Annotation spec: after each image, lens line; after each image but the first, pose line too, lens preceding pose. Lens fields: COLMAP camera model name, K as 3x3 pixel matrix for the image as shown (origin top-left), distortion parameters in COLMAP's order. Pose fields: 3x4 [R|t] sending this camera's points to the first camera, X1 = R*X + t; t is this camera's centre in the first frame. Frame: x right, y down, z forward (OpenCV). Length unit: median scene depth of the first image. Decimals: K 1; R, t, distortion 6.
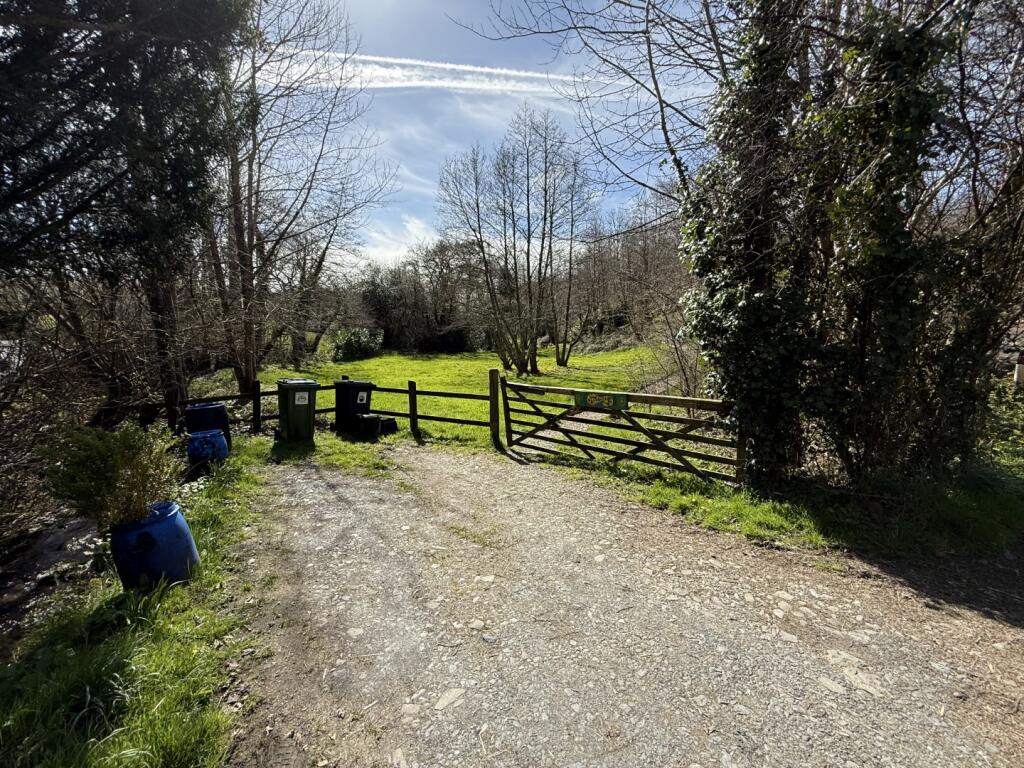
lens RADIAL K [[410.6, 0, 512.0], [0, 410.6, 384.0], [0, 0, 1]] dist [0.002357, 0.000173]
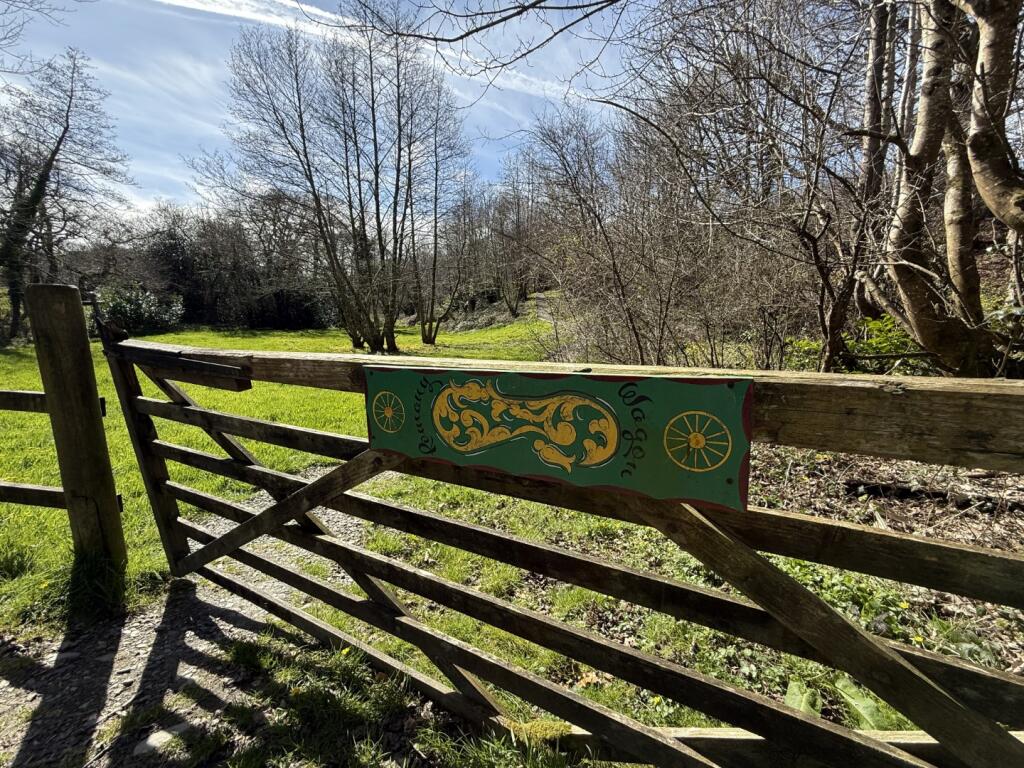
lens RADIAL K [[410.6, 0, 512.0], [0, 410.6, 384.0], [0, 0, 1]] dist [0.002357, 0.000173]
pose [[0.953069, -0.029268, 0.301336, 0.026474], [0.016642, 0.998876, 0.044383, 0.002743], [-0.302296, -0.037286, 0.952485, 0.136321]]
